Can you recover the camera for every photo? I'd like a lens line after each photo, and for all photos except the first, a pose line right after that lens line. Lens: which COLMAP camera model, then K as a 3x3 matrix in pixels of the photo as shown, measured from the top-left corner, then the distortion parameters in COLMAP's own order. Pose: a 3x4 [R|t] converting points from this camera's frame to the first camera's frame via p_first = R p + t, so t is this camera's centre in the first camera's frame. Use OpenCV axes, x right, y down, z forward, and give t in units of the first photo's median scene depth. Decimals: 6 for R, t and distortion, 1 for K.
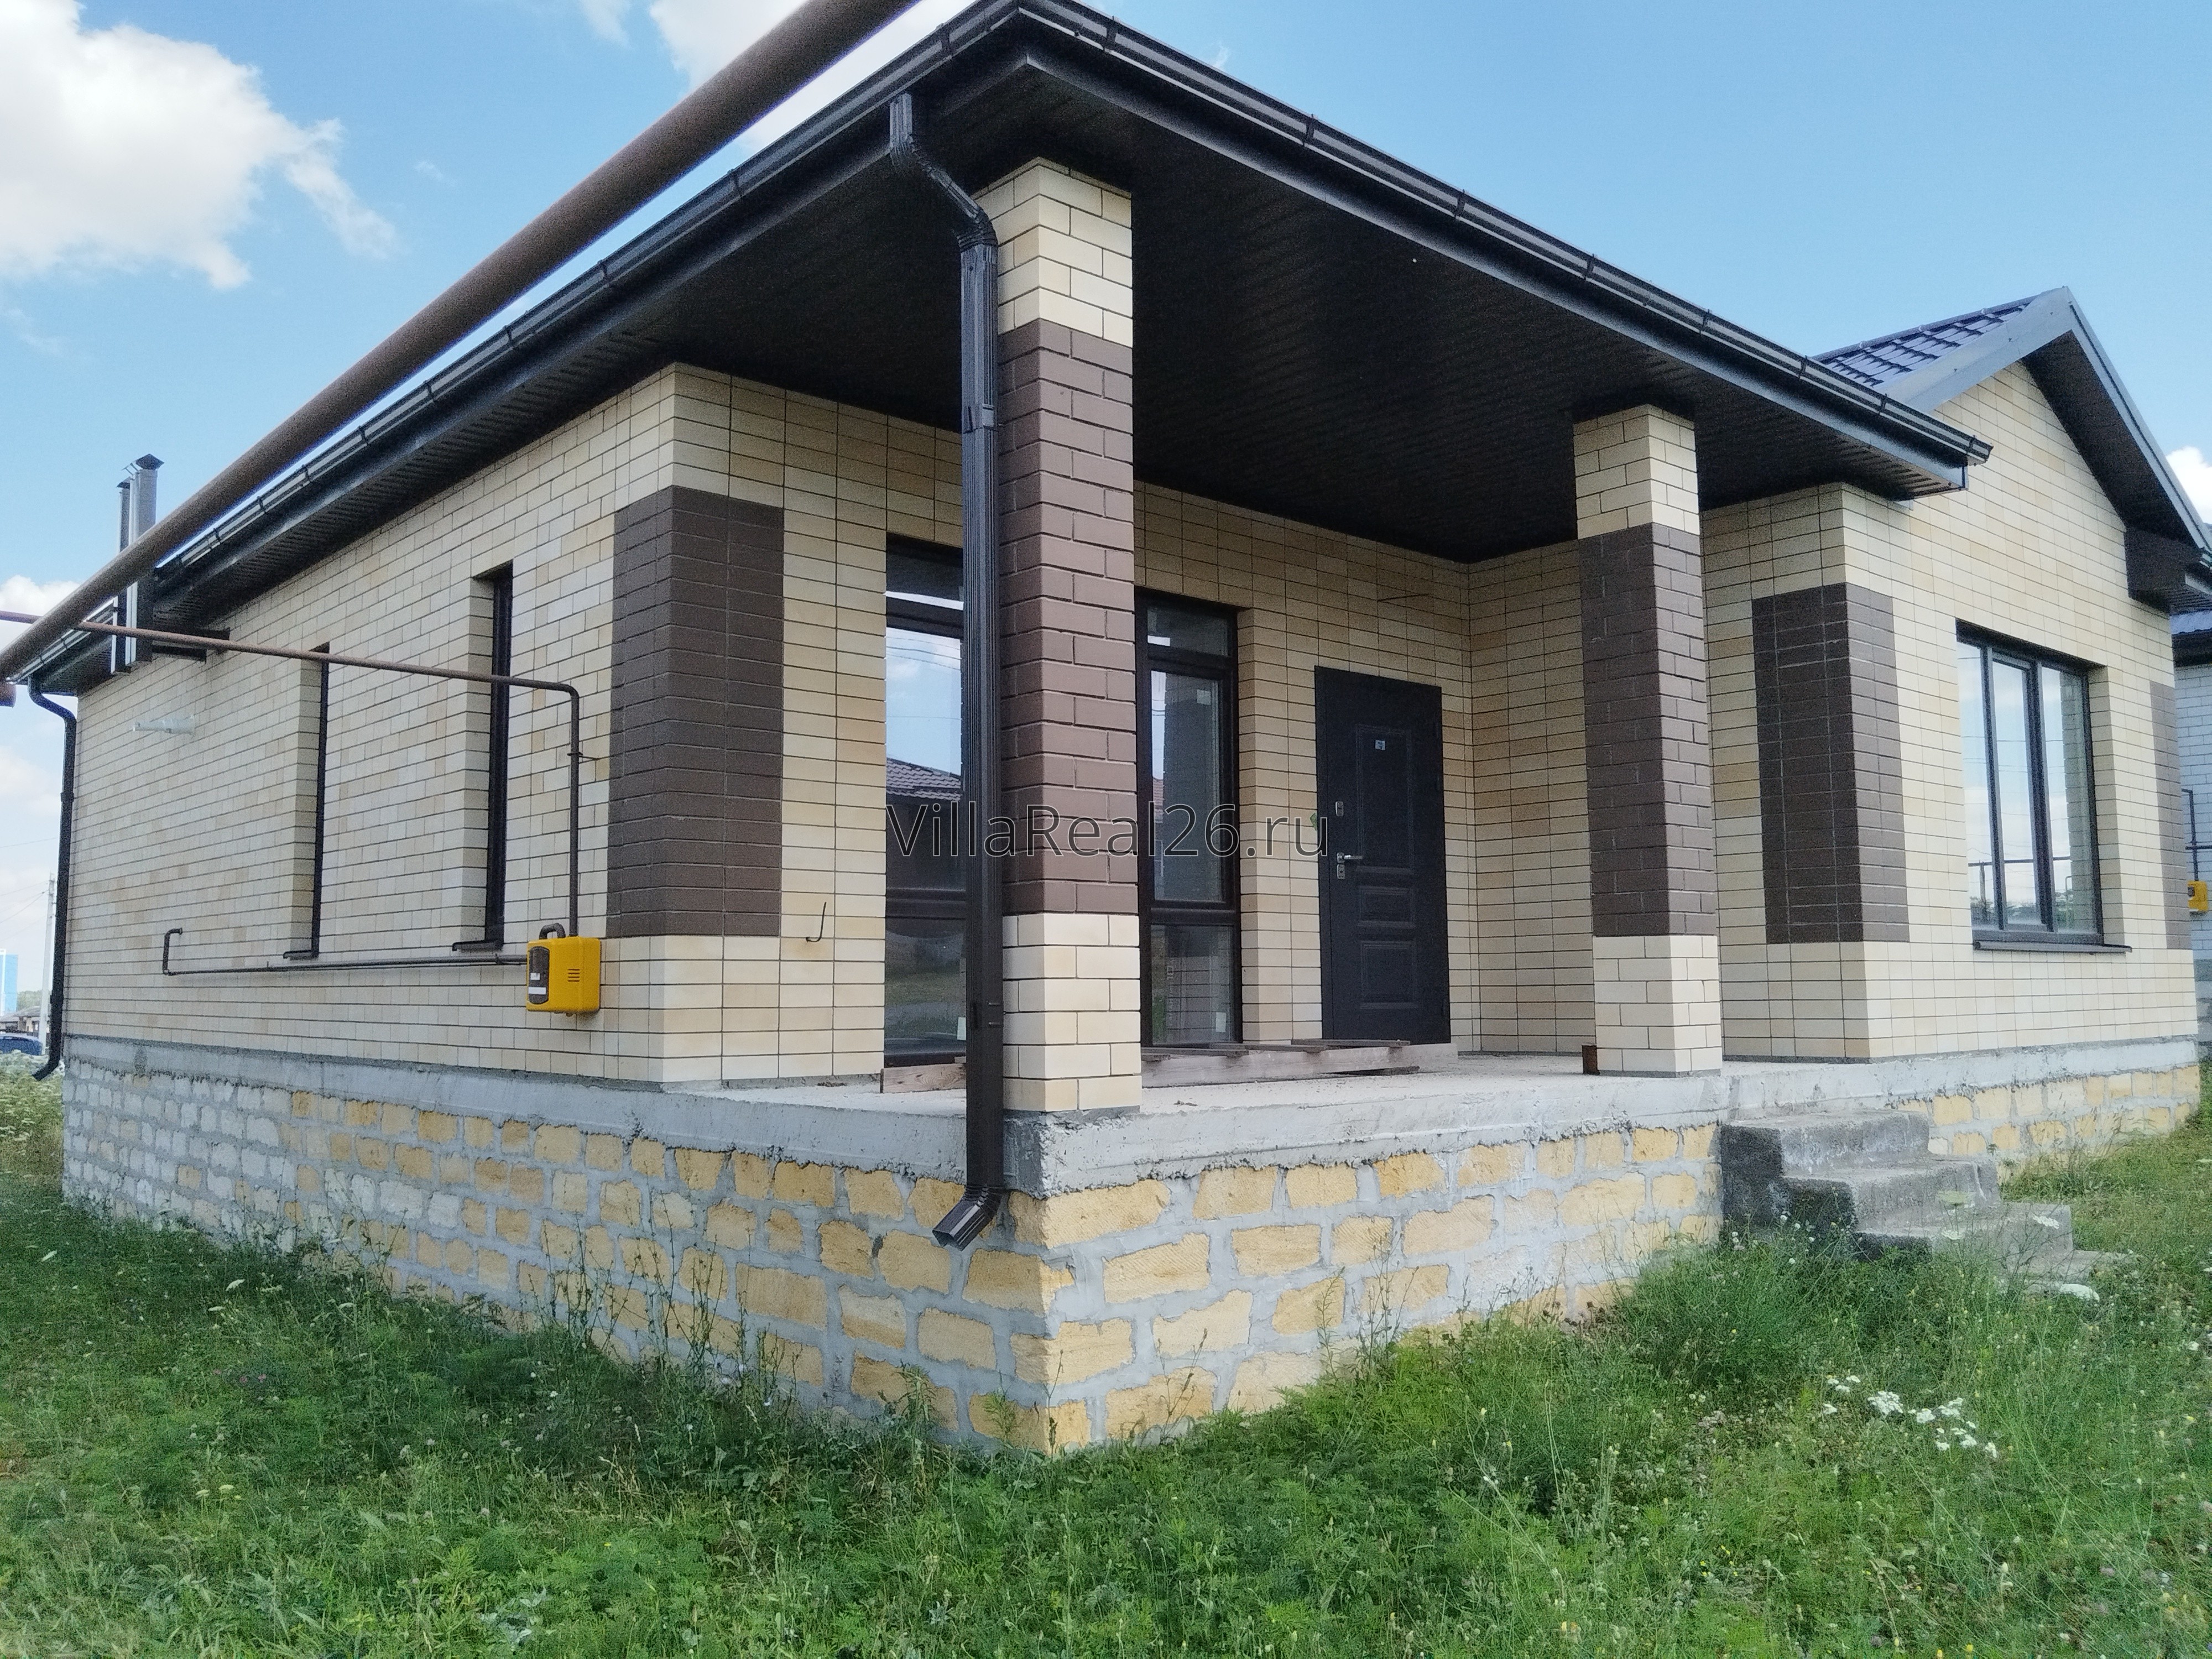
lens RADIAL K [[1728.0, 0, 1102.9], [0, 1728.0, 835.6], [0, 0, 1]] dist [-0.006191, 0.000686]
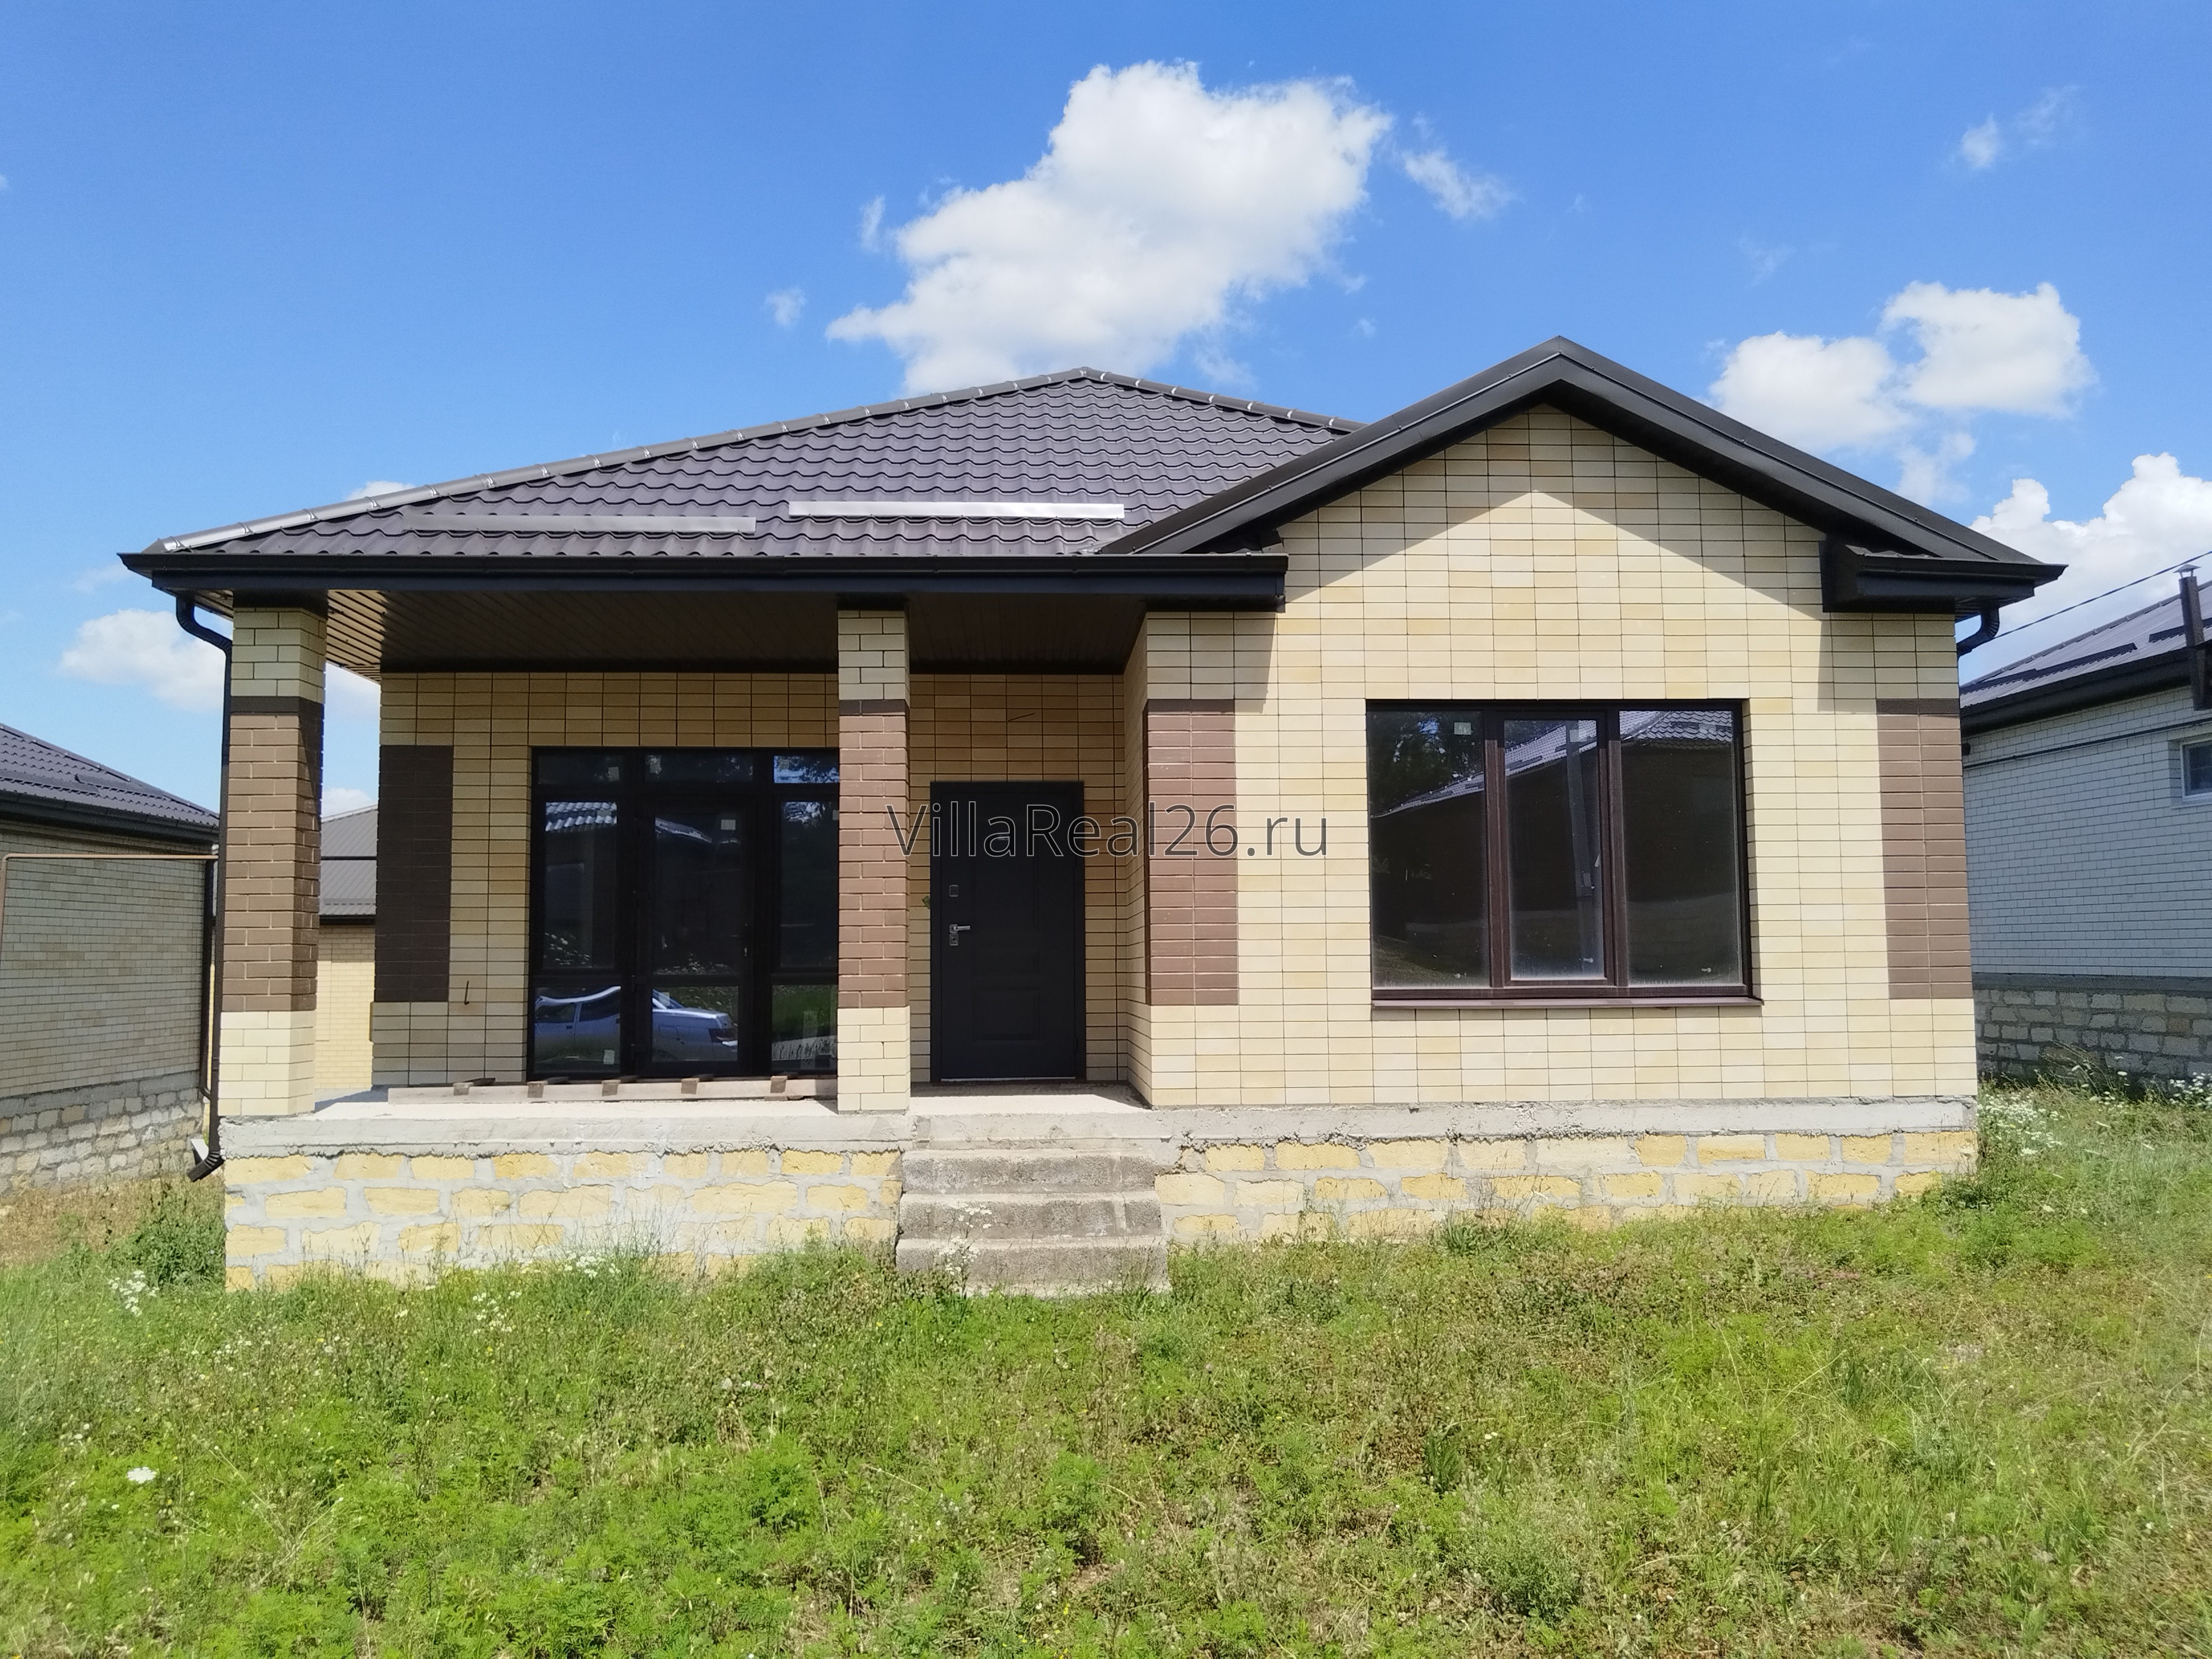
lens RADIAL K [[1733.2, 0, 1106.0], [0, 1733.2, 829.5], [0, 0, 1]] dist [-0.003413, 0.000805]
pose [[0.783248, -0.045634, -0.620033, 1.378896], [0.056992, 0.998374, -0.001486, -0.070752], [0.619092, -0.034173, 0.784575, 0.070900]]
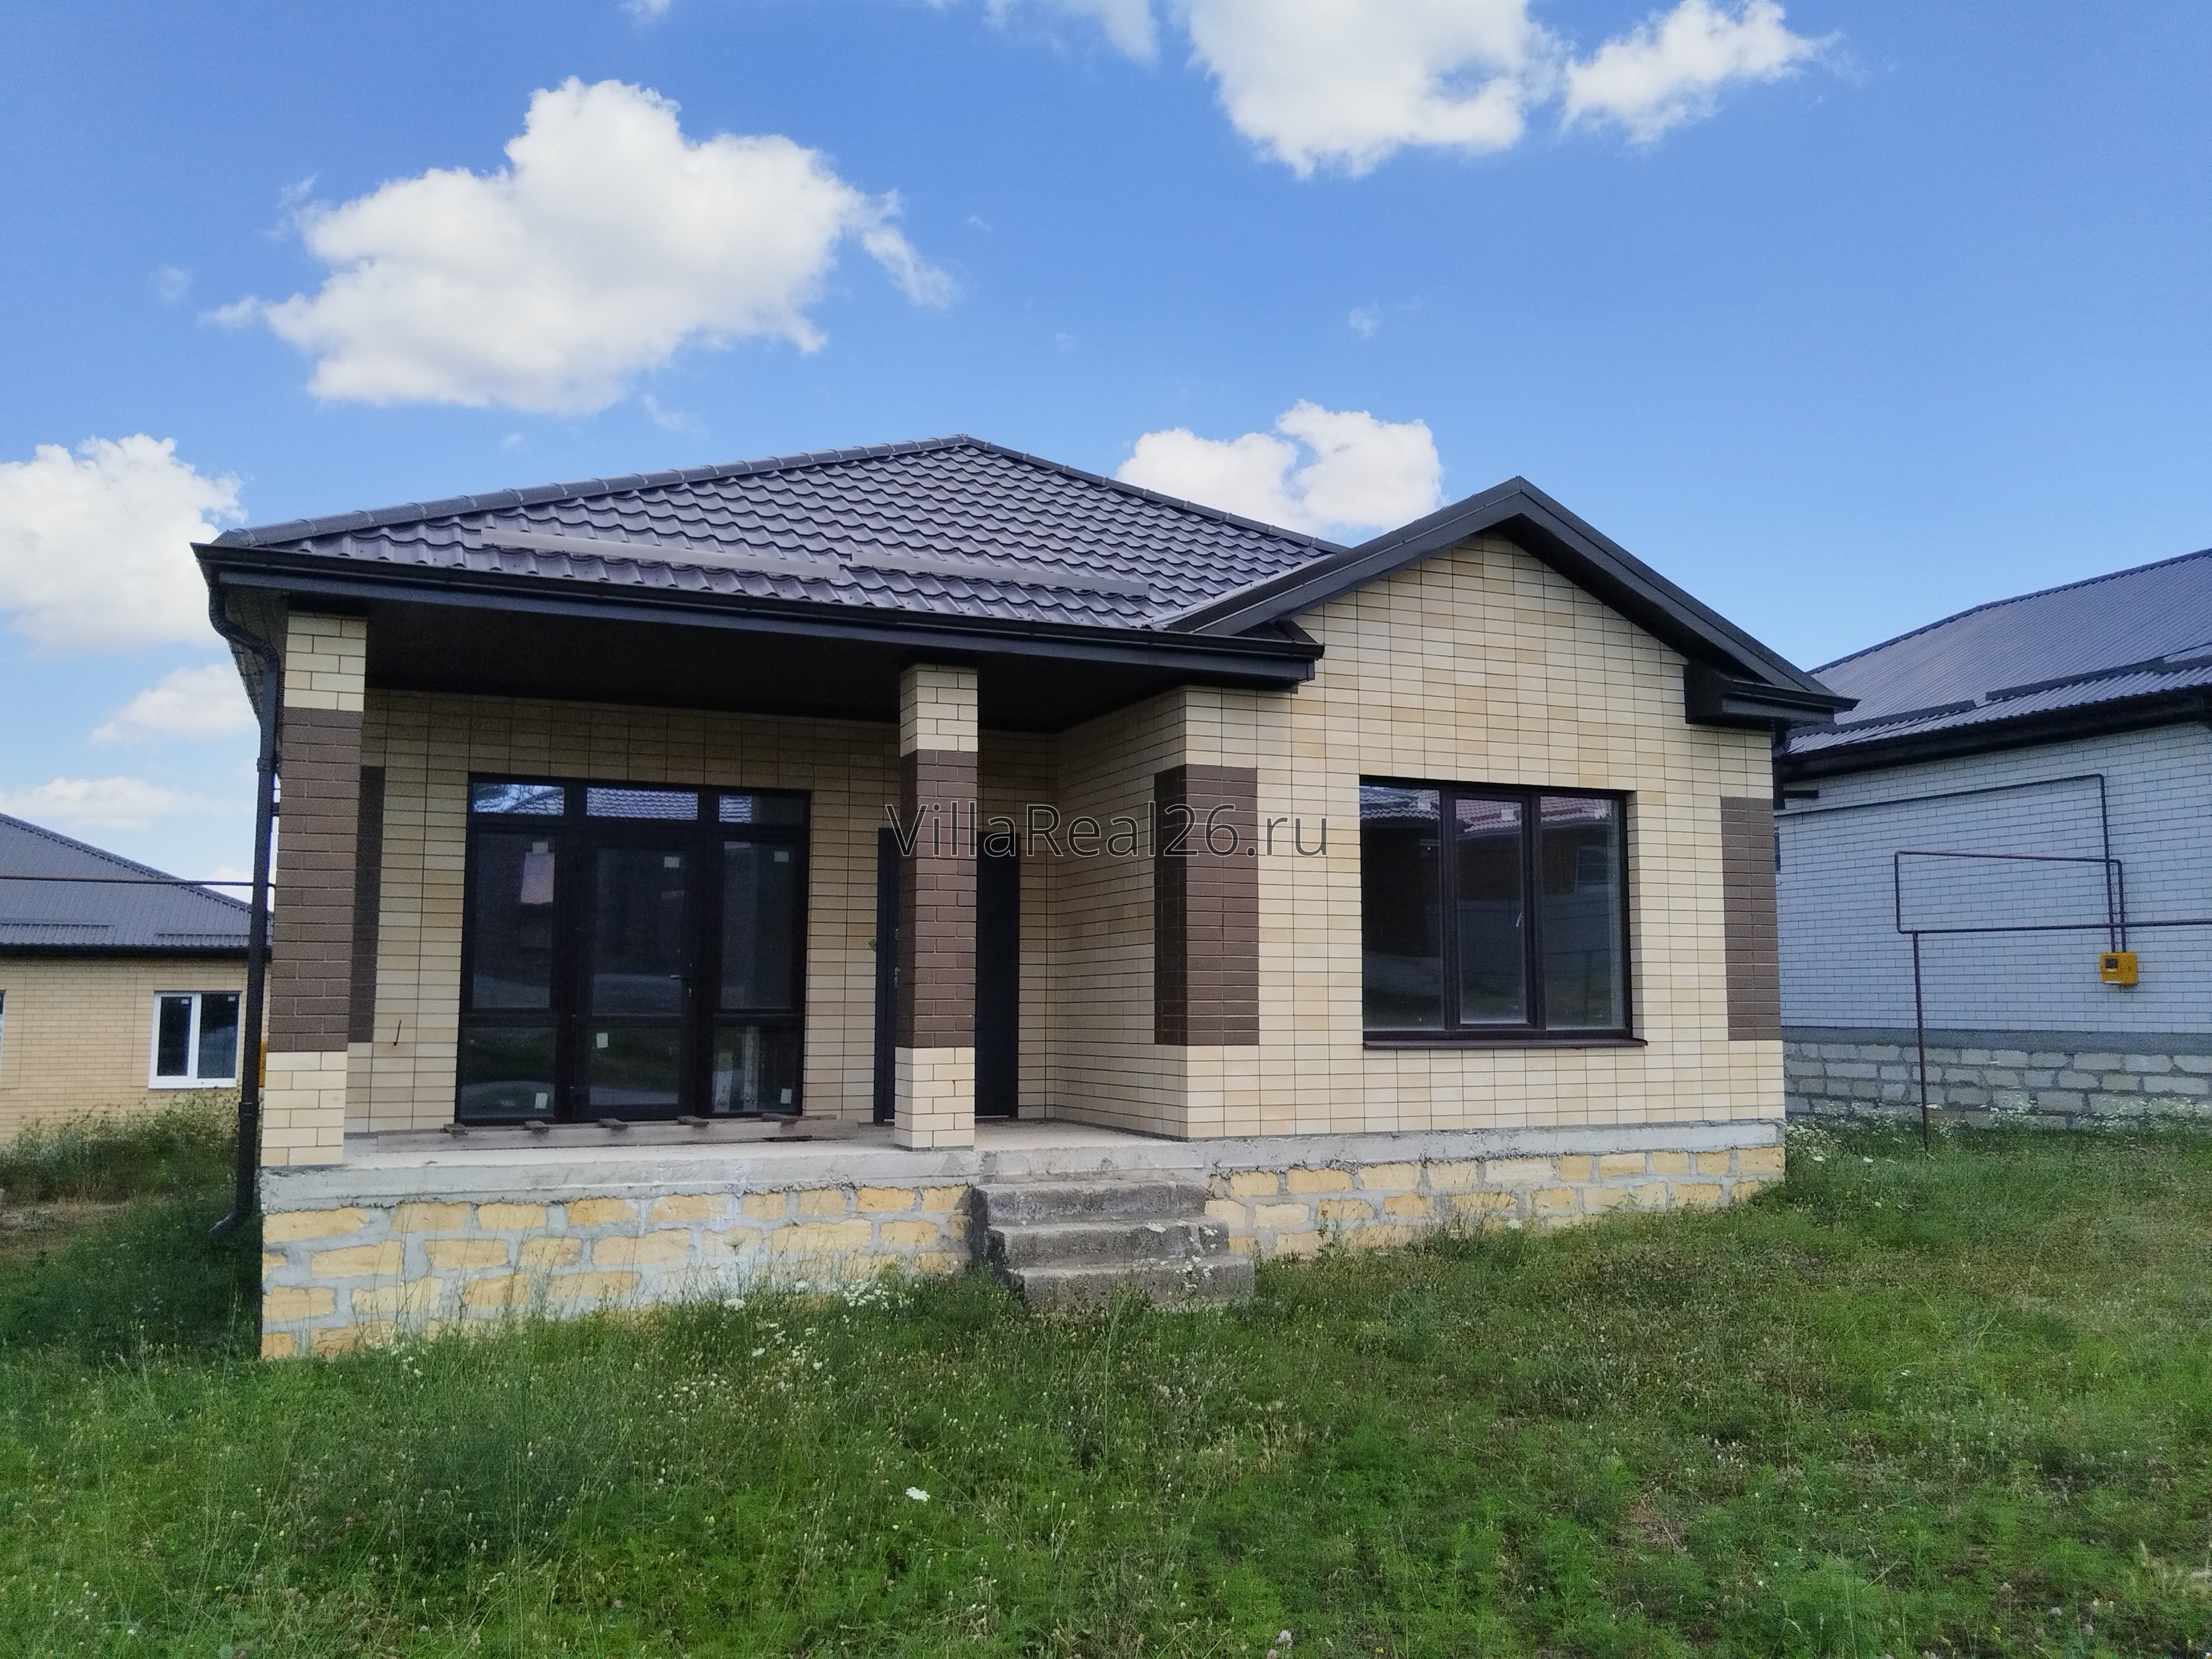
lens RADIAL K [[1728.0, 0, 1102.9], [0, 1728.0, 835.6], [0, 0, 1]] dist [-0.006191, 0.000686]
pose [[0.948639, -0.022895, -0.315531, 0.943184], [0.020484, 0.999730, -0.010957, -0.098625], [0.315696, 0.003931, 0.948852, -0.282058]]
